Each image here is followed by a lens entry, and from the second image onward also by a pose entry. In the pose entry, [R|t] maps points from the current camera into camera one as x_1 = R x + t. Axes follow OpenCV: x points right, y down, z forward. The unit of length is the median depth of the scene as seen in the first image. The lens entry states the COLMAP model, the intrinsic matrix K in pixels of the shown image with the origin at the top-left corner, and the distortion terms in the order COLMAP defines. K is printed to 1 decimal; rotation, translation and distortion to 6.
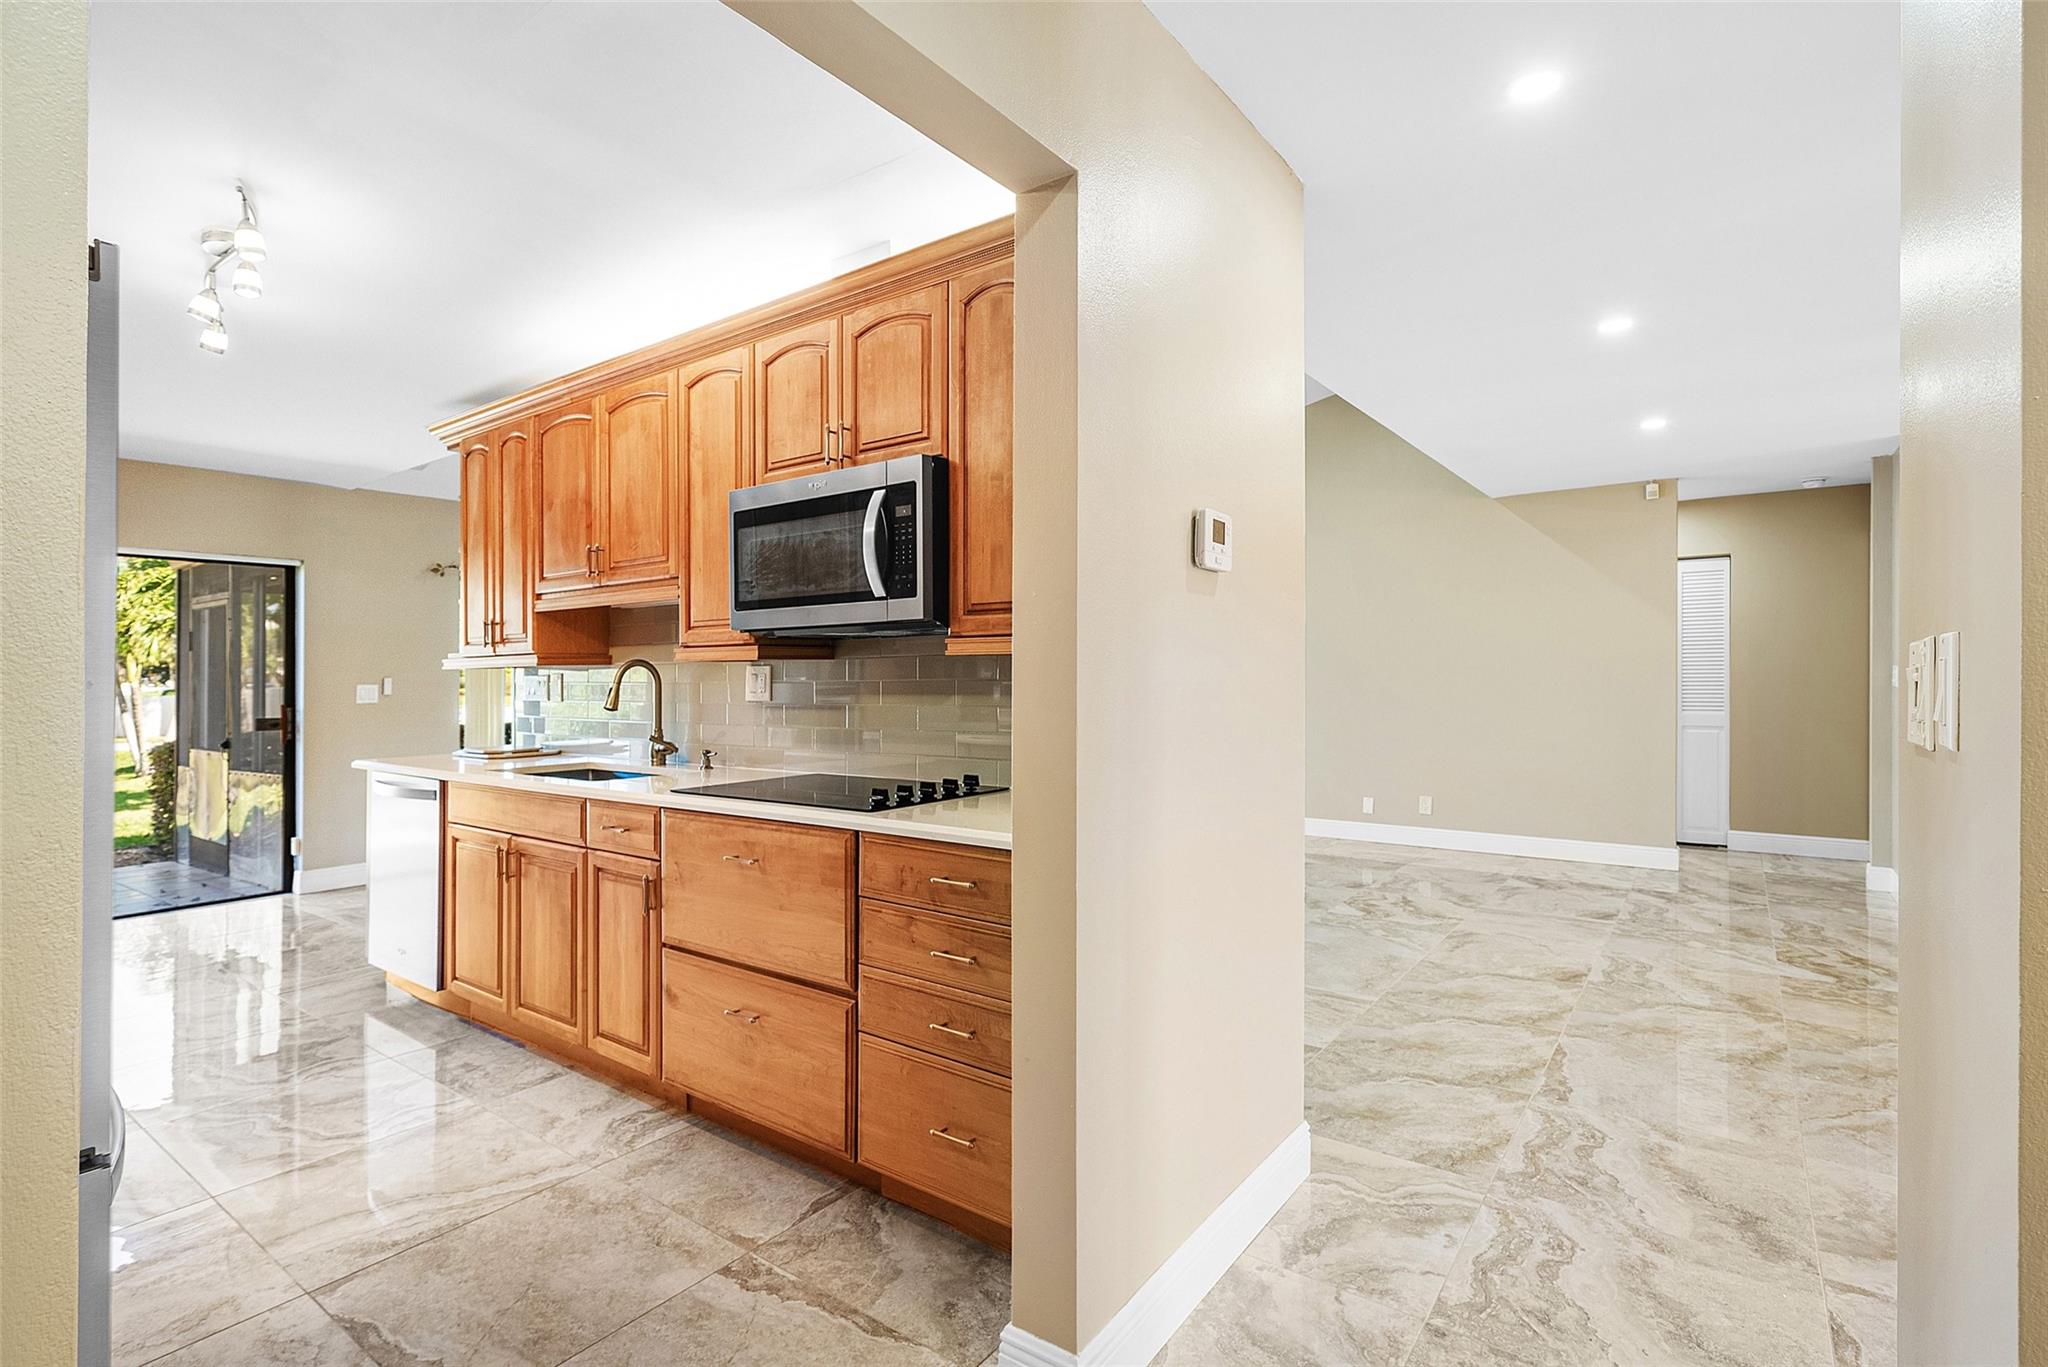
lens RADIAL K [[952.8, 0, 1024.7], [0, 952.8, 647.6], [0, 0, 1]] dist [0.001390, 0.000364]
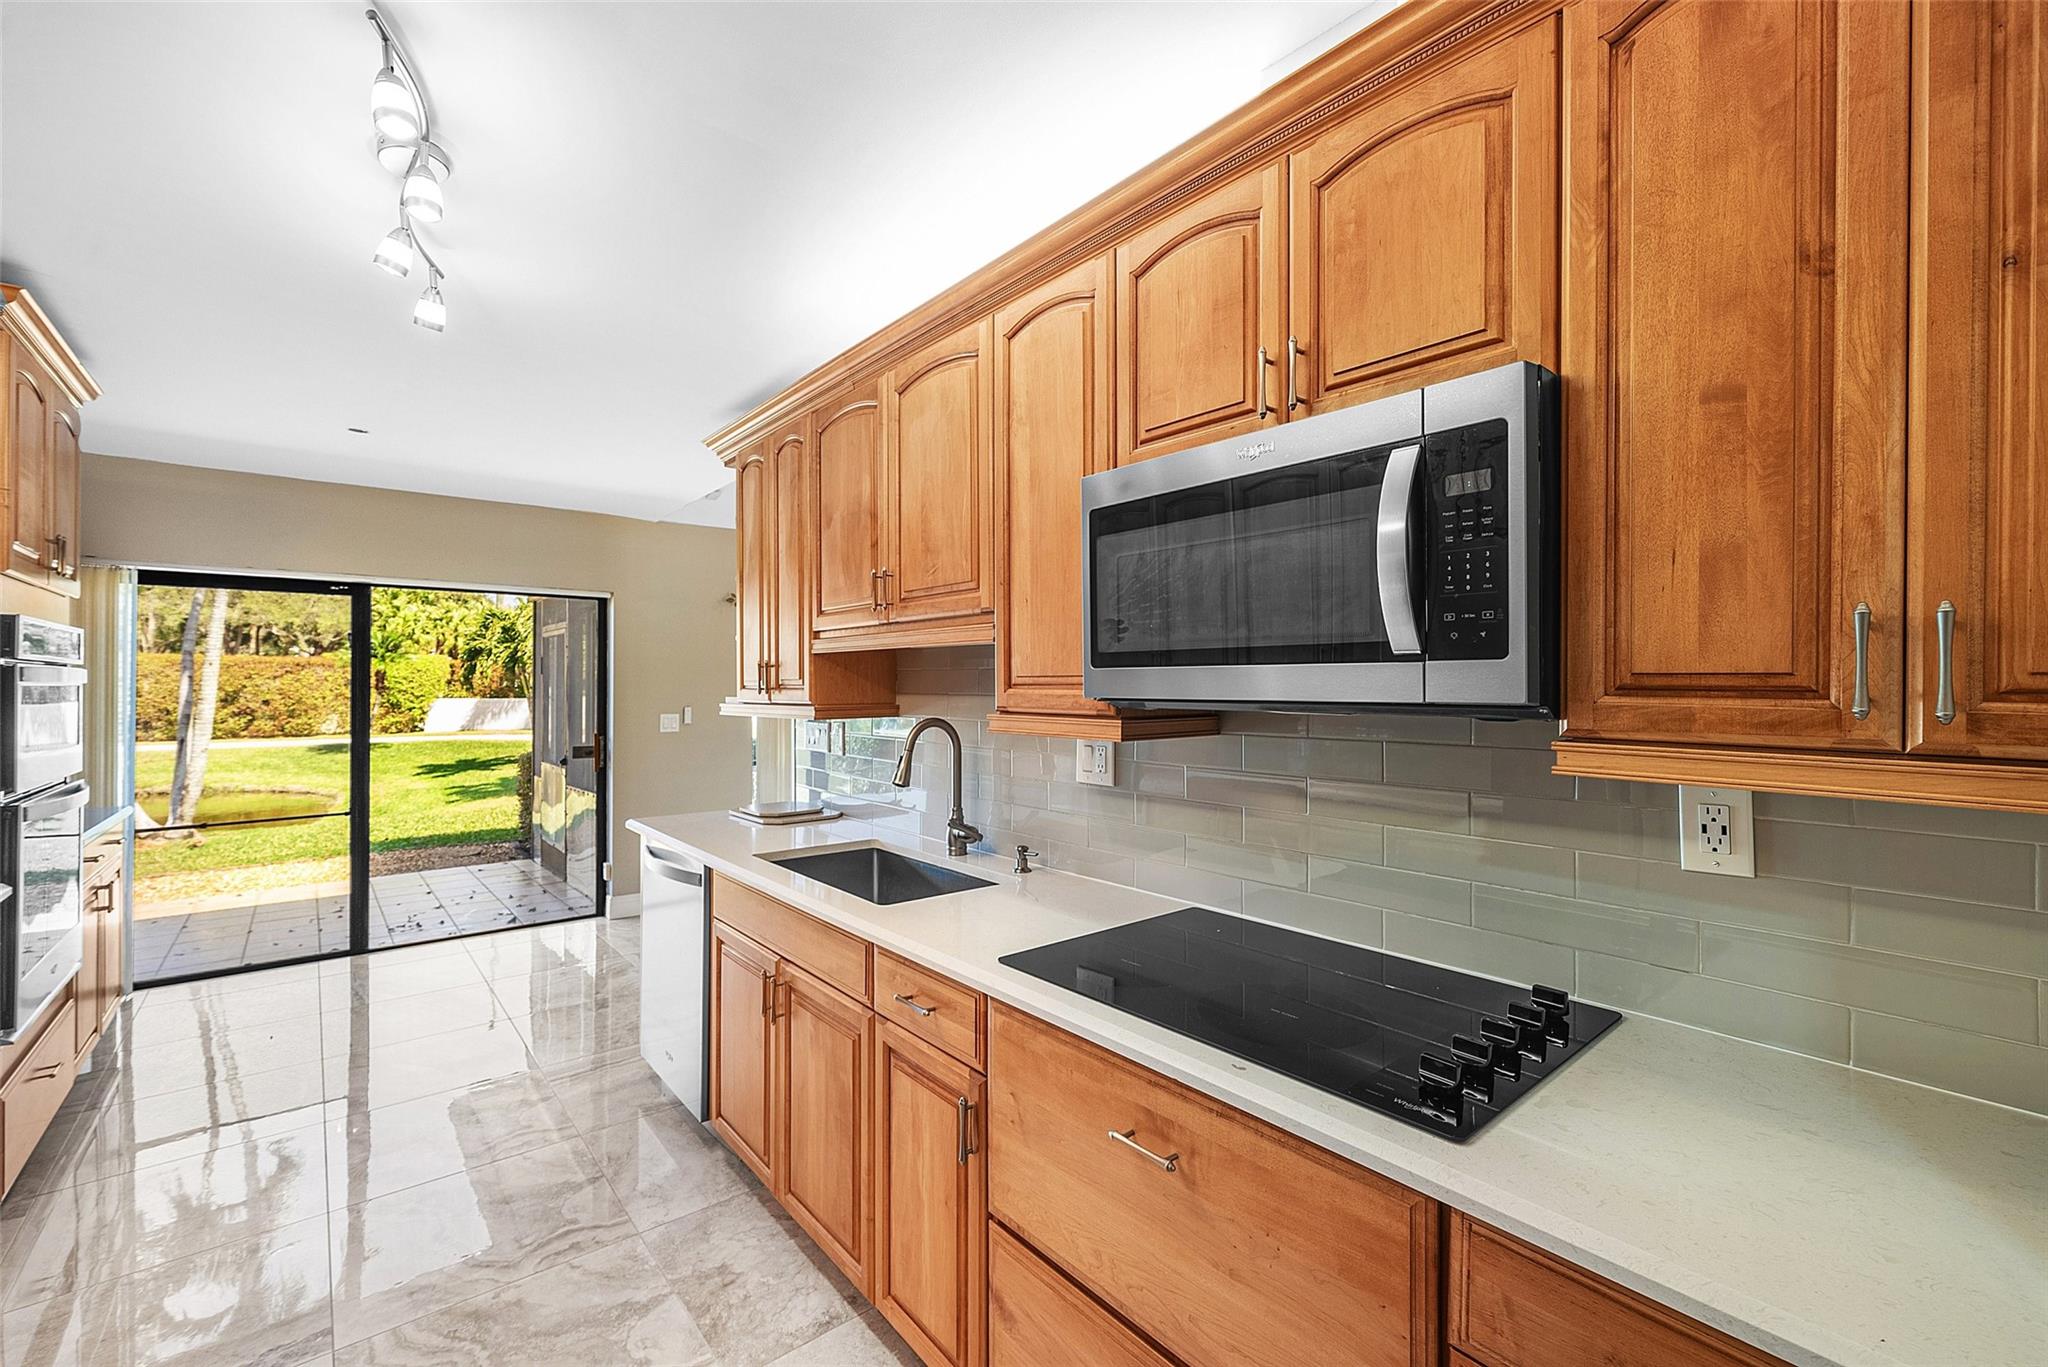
lens RADIAL K [[853.4, 0, 1024.0], [0, 853.4, 683.5], [0, 0, 1]] dist [-0.001018, 0.000196]
pose [[0.969478, 0.012070, -0.244883, -0.189495], [-0.005485, 0.999605, 0.027556, -0.039239], [0.245118, -0.025372, 0.969161, 0.400442]]
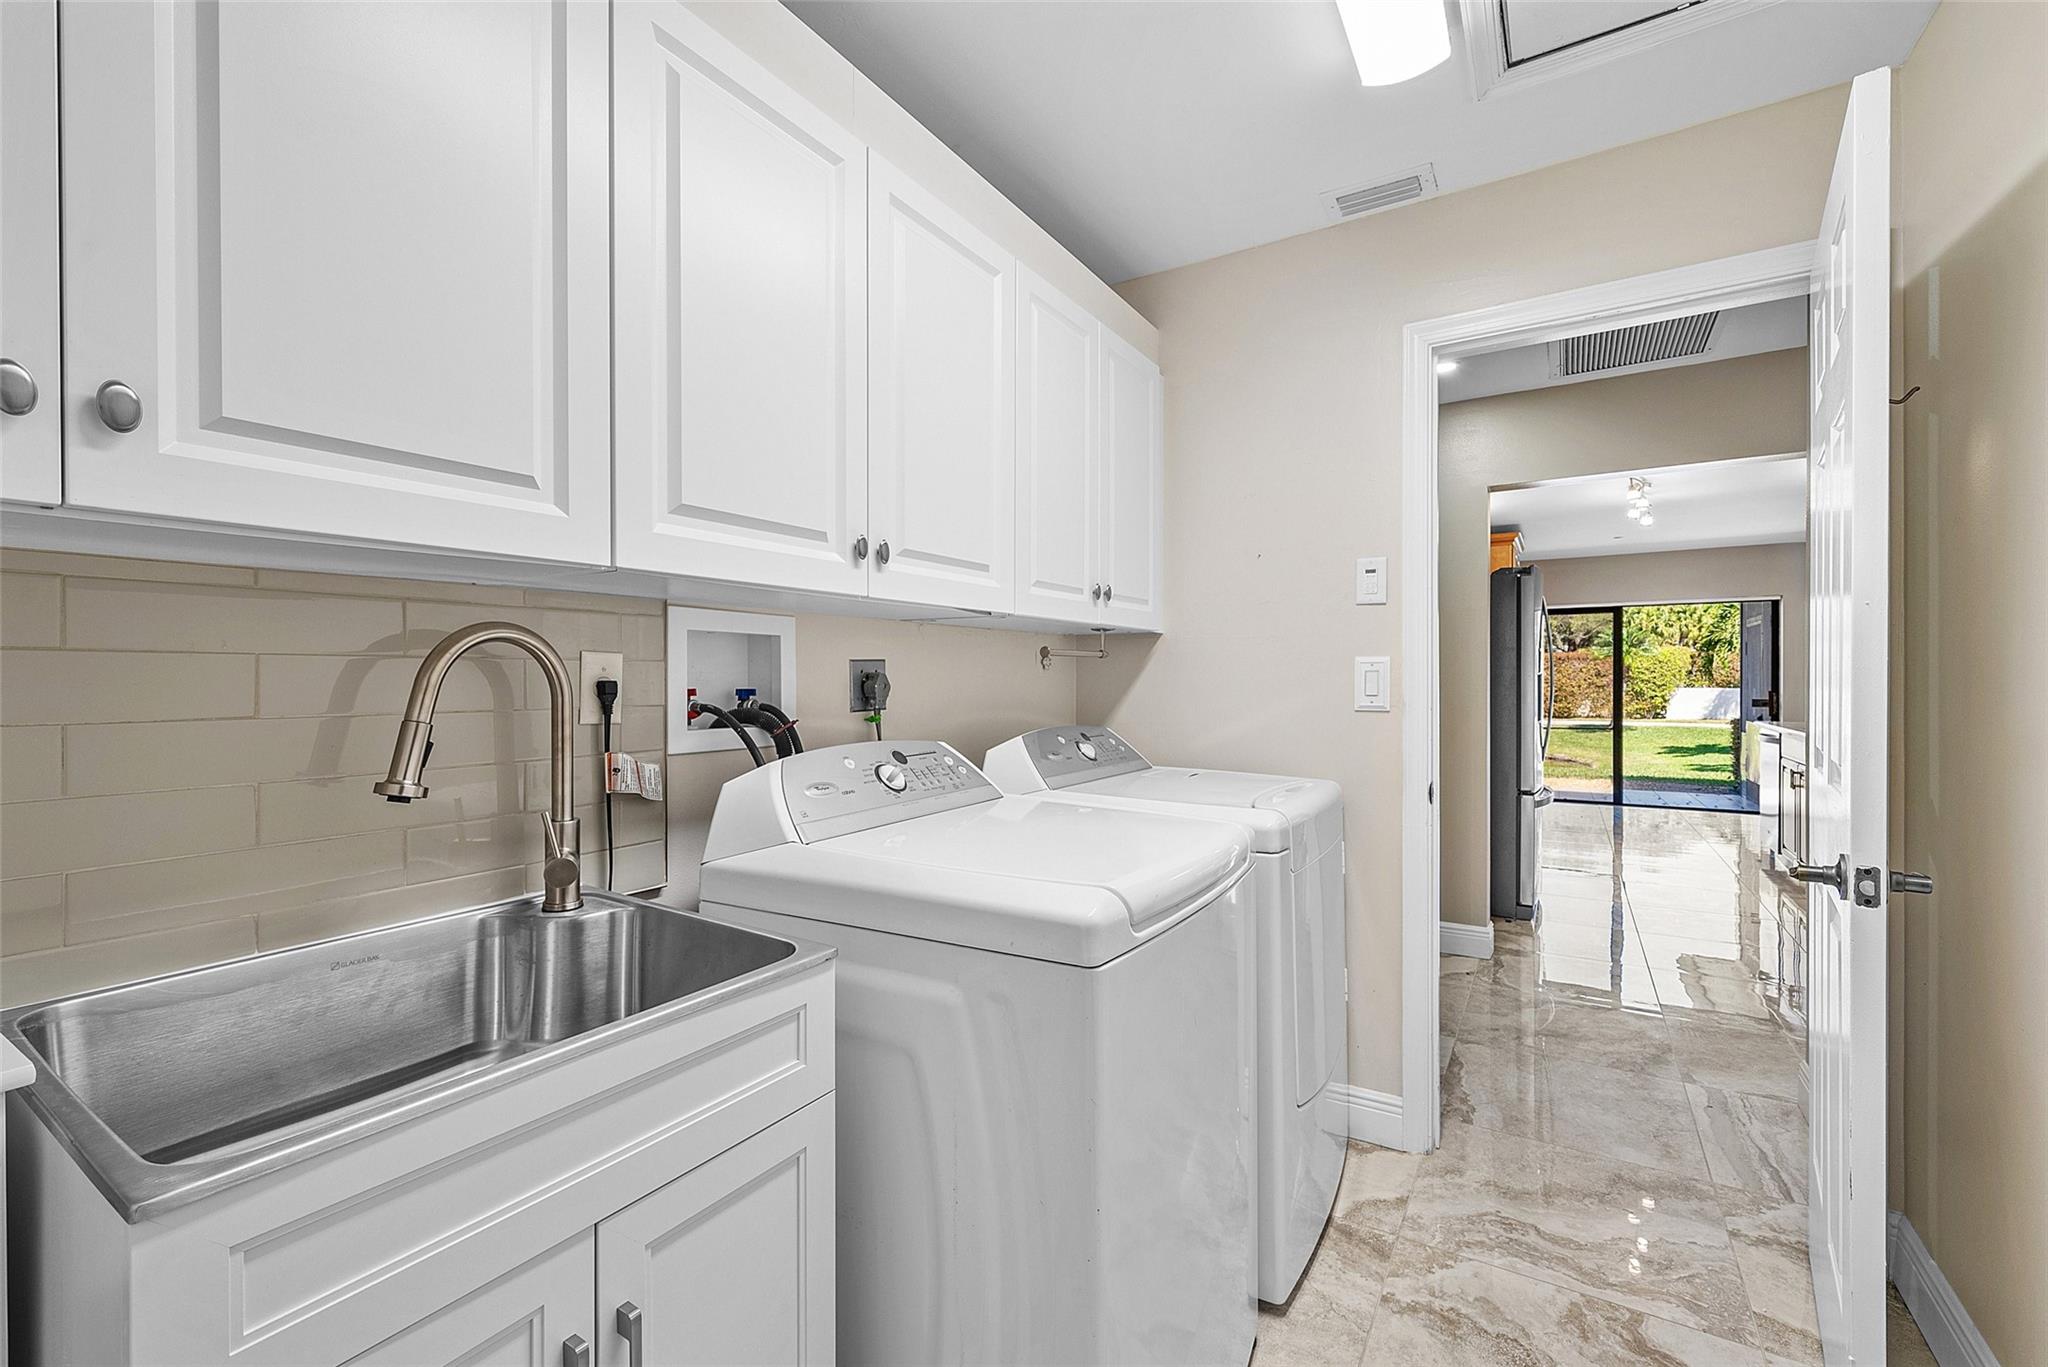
lens RADIAL K [[853.4, 0, 1024.0], [0, 853.4, 683.5], [0, 0, 1]] dist [-0.001018, 0.000196]
pose [[0.063041, 0.013885, -0.997914, 0.944391], [0.031160, 0.999388, 0.015874, -0.020997], [0.997524, -0.032096, 0.062570, -0.519612]]
